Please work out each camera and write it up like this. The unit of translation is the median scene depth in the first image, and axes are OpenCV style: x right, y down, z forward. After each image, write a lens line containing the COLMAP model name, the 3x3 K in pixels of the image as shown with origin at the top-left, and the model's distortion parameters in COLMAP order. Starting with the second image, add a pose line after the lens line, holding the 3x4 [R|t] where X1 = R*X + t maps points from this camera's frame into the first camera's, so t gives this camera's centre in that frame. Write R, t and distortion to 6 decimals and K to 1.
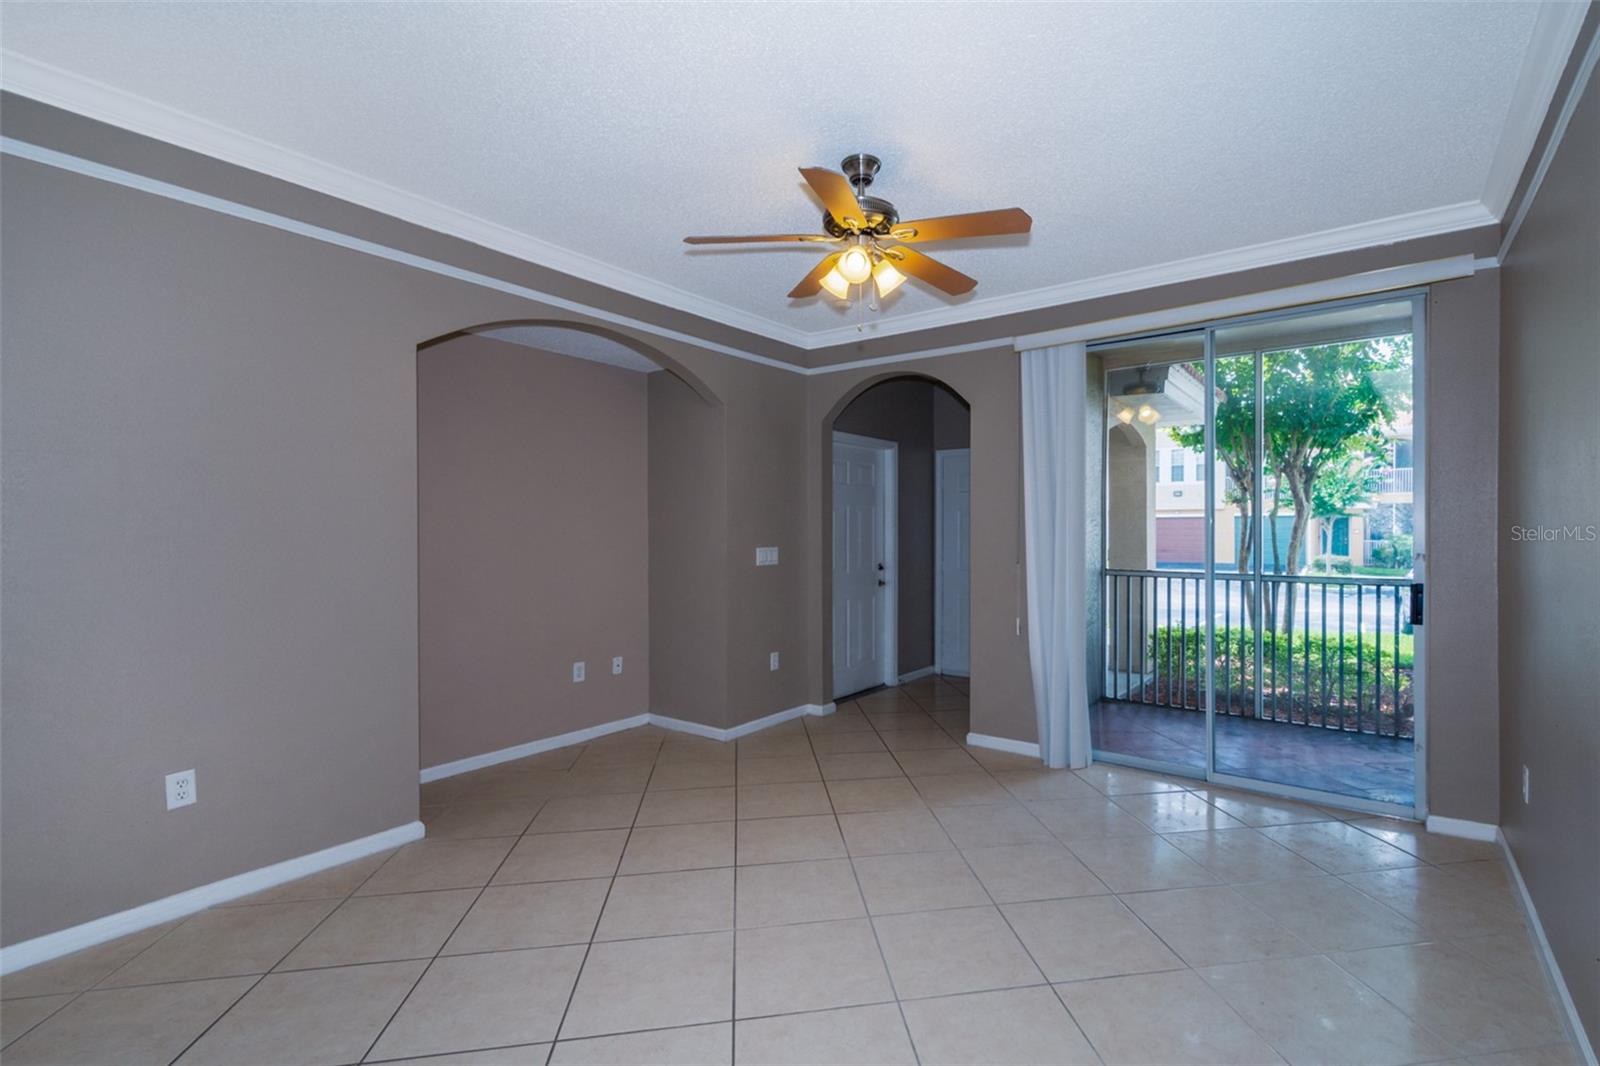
lens RADIAL K [[721.3, 0, 803.6], [0, 721.3, 533.4], [0, 0, 1]] dist [0.008069, -0.002089]
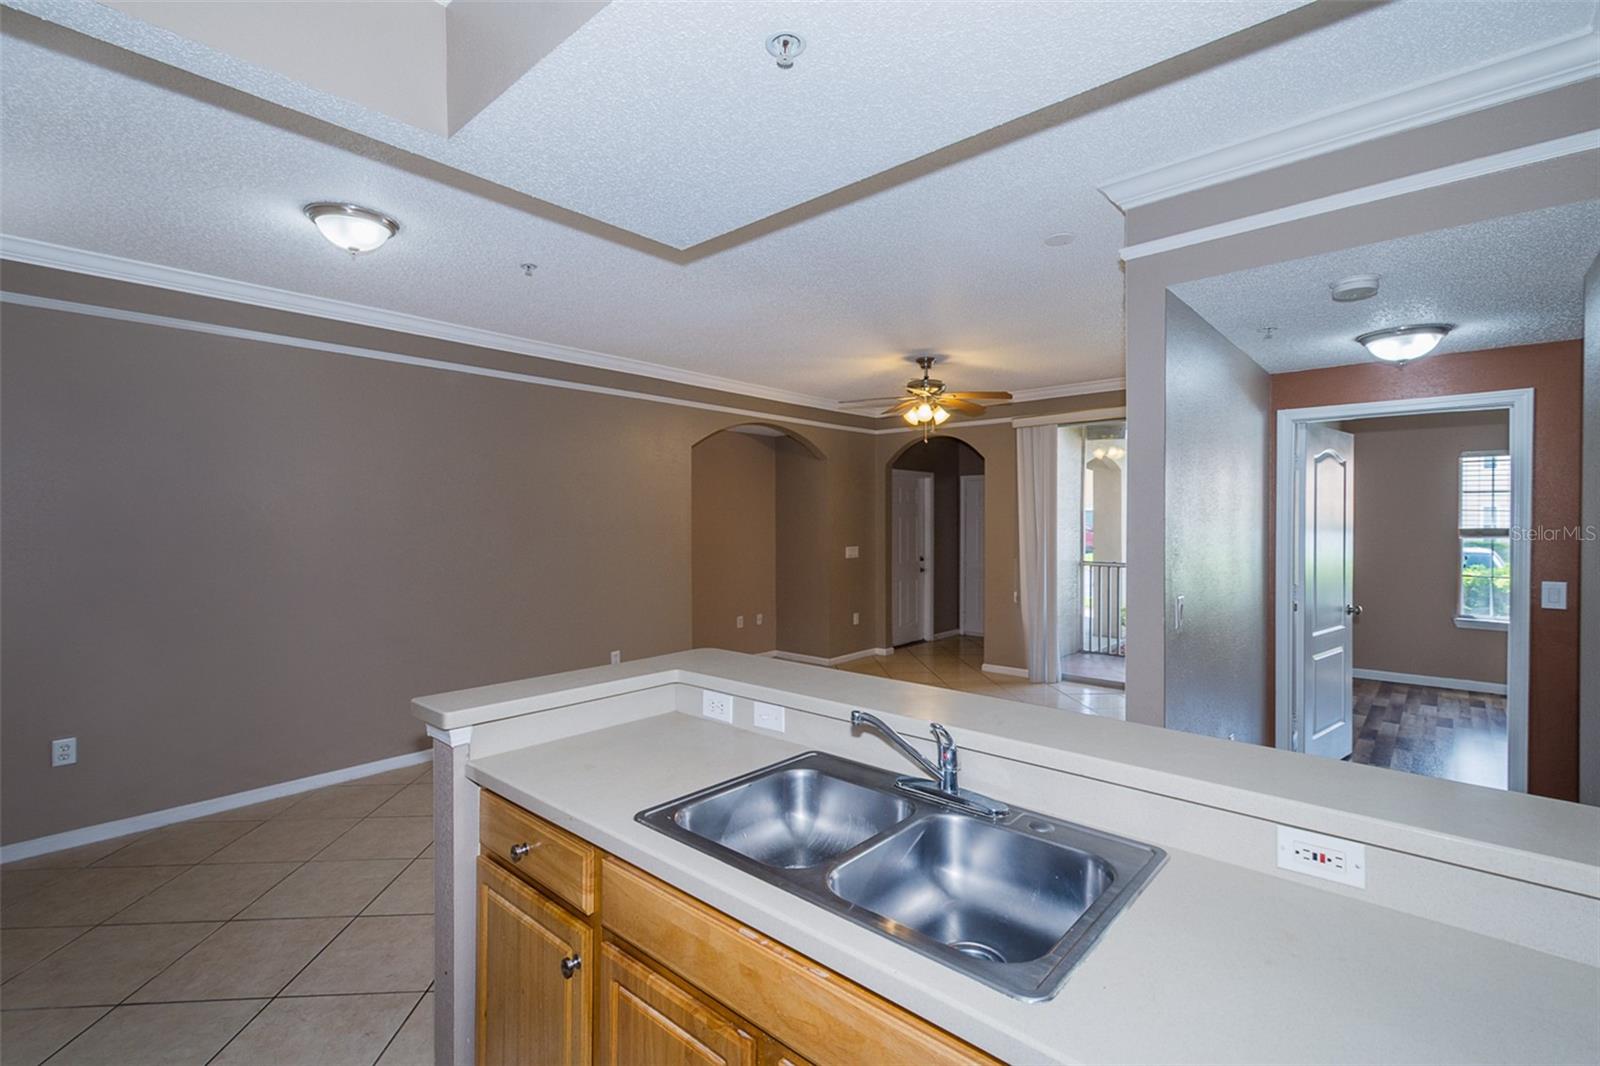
lens RADIAL K [[721.3, 0, 738.8], [0, 721.3, 525.4], [0, 0, 1]] dist [0.008069, -0.002089]
pose [[0.994146, 0.000410, -0.108044, -0.110819], [0.000278, 0.999980, 0.006352, -0.032548], [0.108045, -0.006345, 0.994126, -0.524901]]
